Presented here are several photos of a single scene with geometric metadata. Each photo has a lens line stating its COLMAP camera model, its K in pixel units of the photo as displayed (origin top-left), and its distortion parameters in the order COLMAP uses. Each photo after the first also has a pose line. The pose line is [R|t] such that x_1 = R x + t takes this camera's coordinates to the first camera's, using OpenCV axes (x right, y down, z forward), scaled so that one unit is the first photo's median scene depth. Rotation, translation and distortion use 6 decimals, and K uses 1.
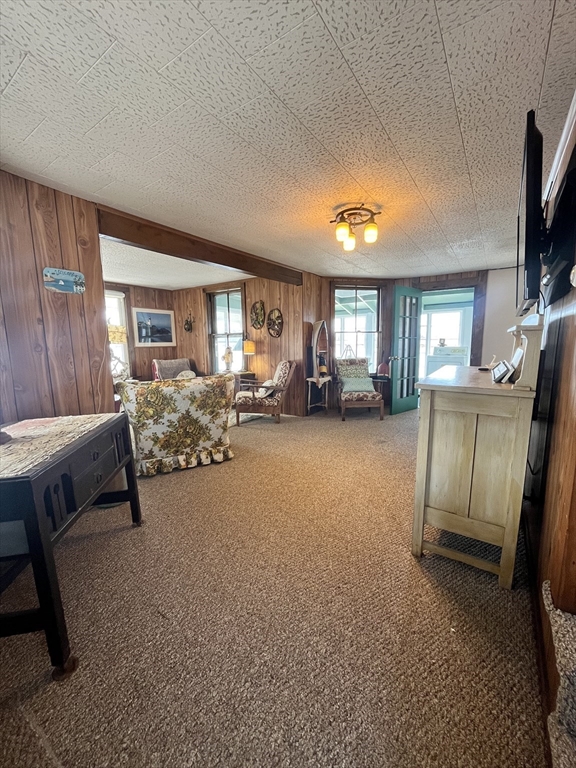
lens RADIAL K [[308.8, 0, 288.0], [0, 308.8, 385.5], [0, 0, 1]] dist [-0.000471, -0.000041]
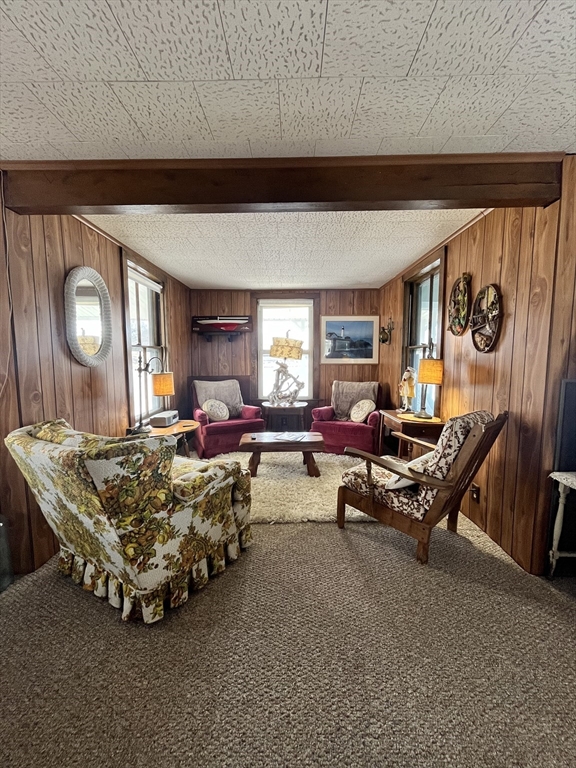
lens RADIAL K [[308.8, 0, 288.6], [0, 308.8, 388.9], [0, 0, 1]] dist [-0.000471, -0.000041]
pose [[0.559453, 0.095269, -0.823369, 0.160048], [-0.120665, 0.992151, 0.032810, -0.085156], [0.820032, 0.080996, 0.566557, 0.530339]]
